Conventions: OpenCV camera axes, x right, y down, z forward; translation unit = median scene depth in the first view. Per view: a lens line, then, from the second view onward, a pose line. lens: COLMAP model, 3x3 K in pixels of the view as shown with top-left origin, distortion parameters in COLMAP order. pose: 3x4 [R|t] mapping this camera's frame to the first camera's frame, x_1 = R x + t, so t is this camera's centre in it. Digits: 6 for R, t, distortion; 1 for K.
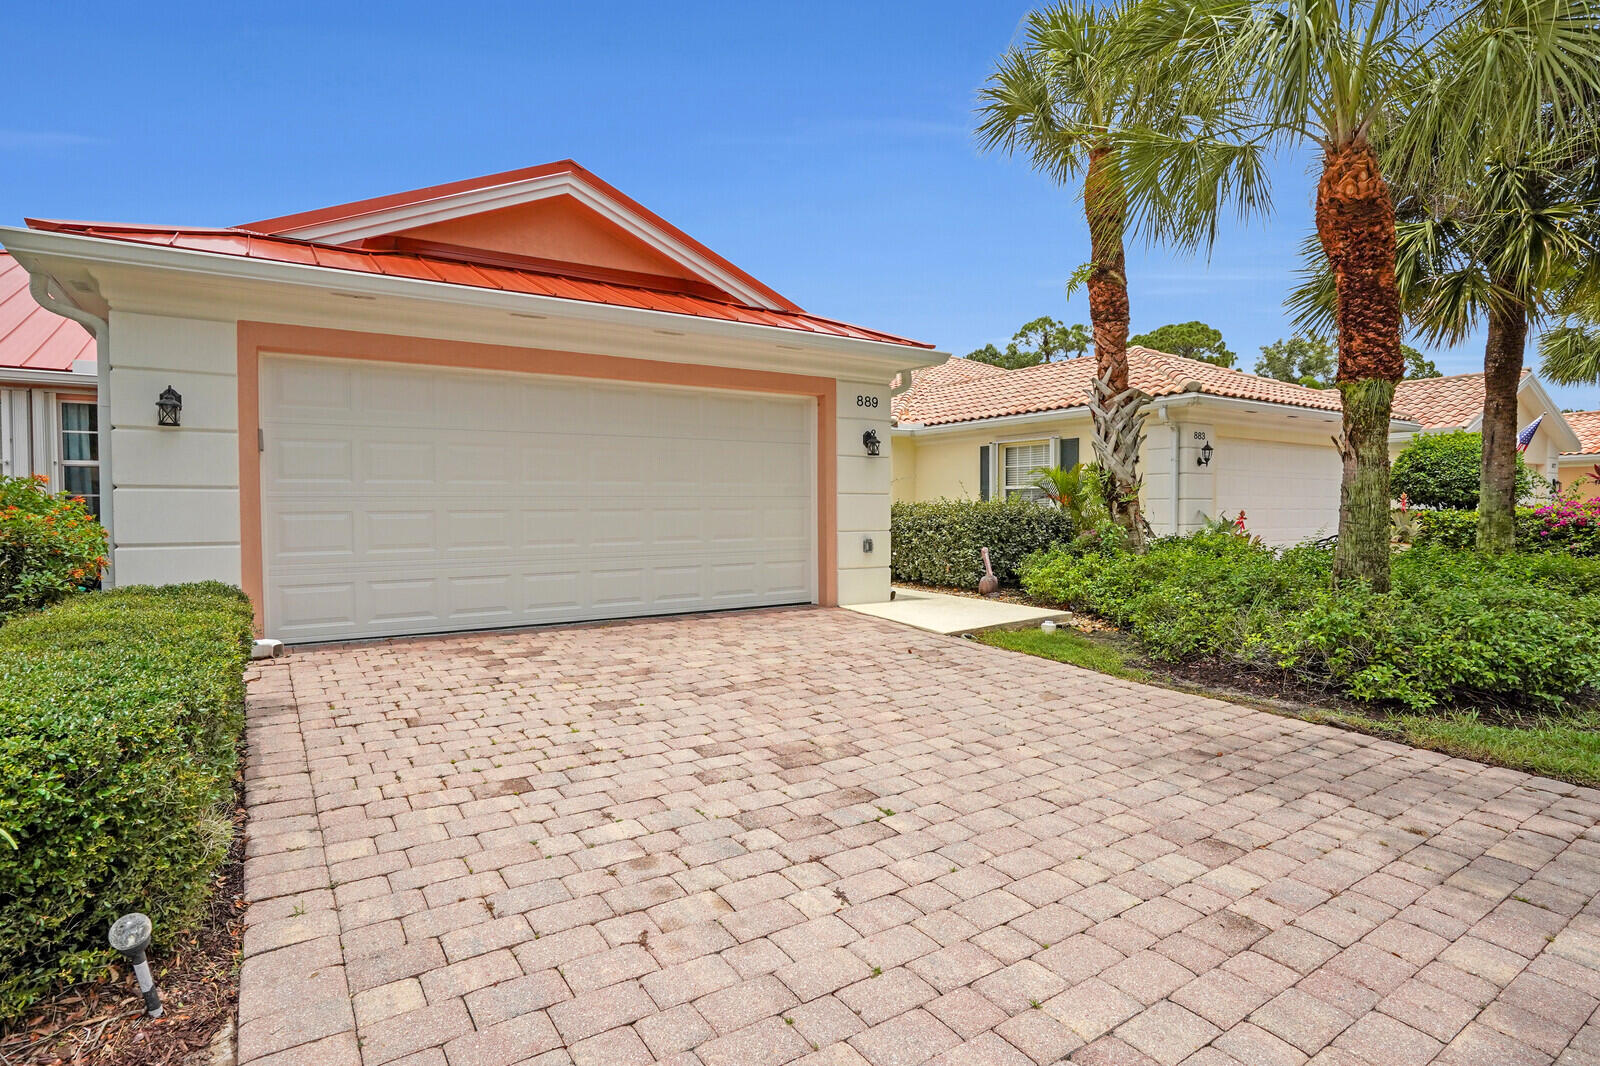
lens RADIAL K [[758.6, 0, 788.6], [0, 758.6, 536.5], [0, 0, 1]] dist [-0.058102, 0.027018]
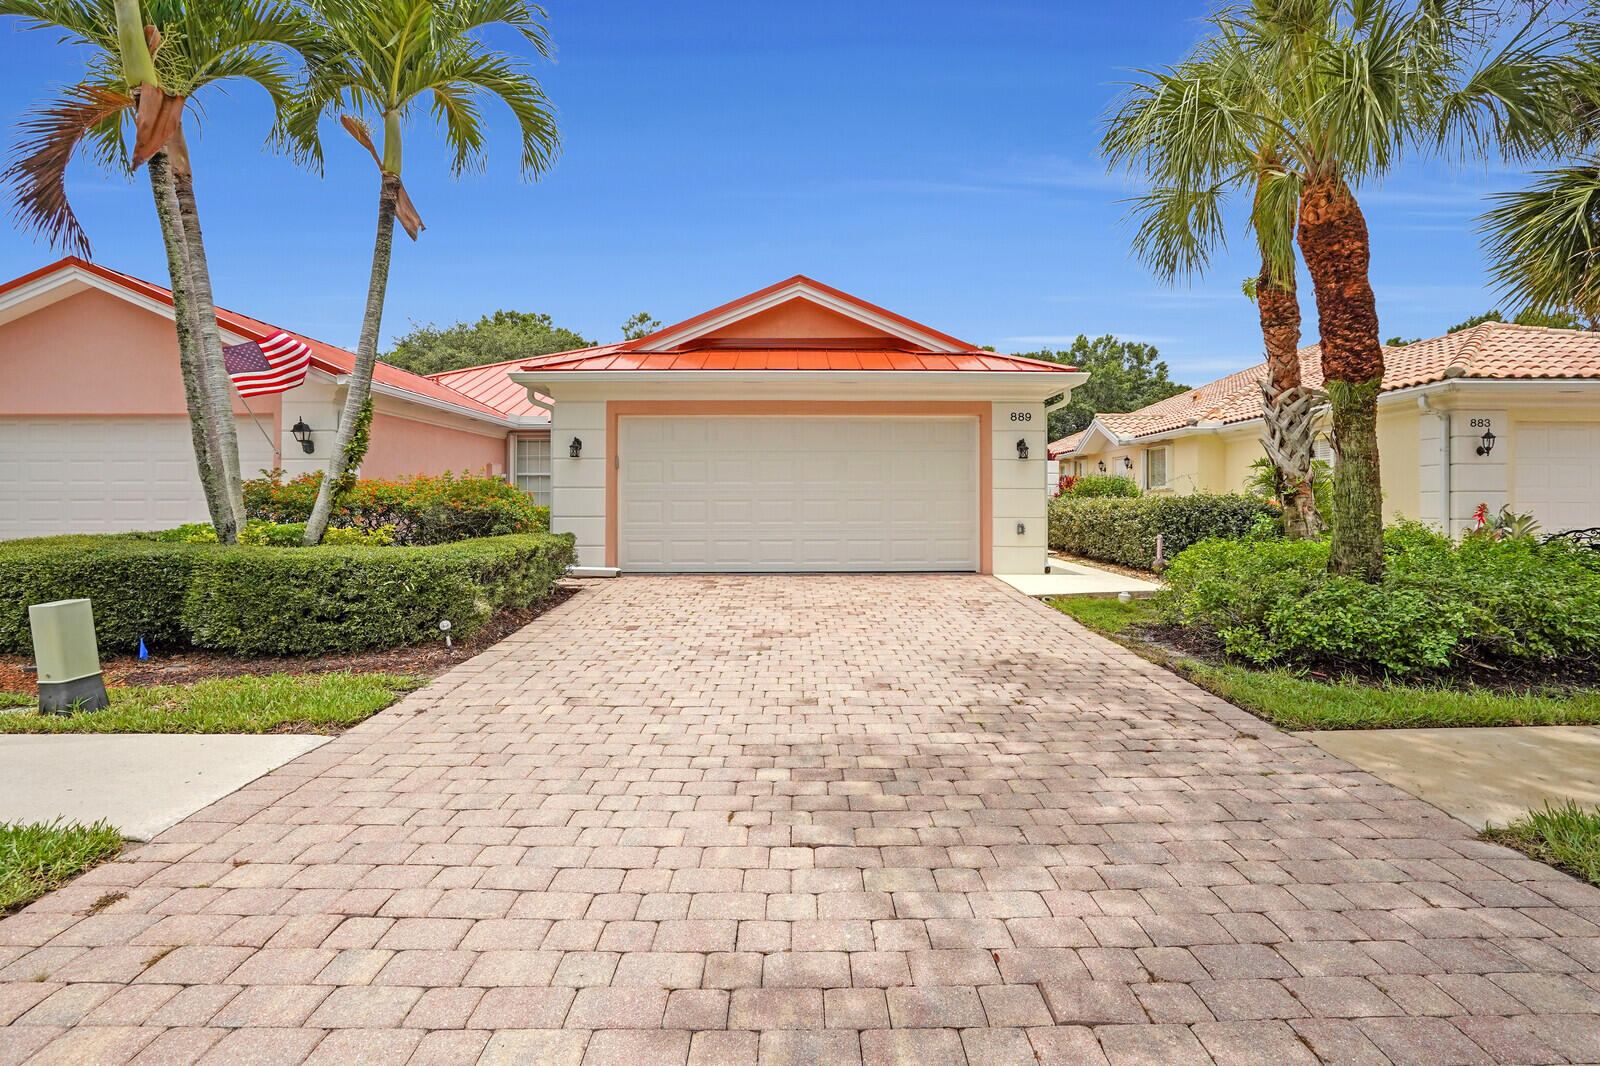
lens RADIAL K [[629.8, 0, 801.4], [0, 629.8, 509.9], [0, 0, 1]] dist [-0.041320, 0.012603]
pose [[0.874576, 0.008542, -0.484814, 0.307173], [-0.020678, 0.999592, -0.019689, 0.008684], [0.484448, 0.027245, 0.874396, -0.110393]]
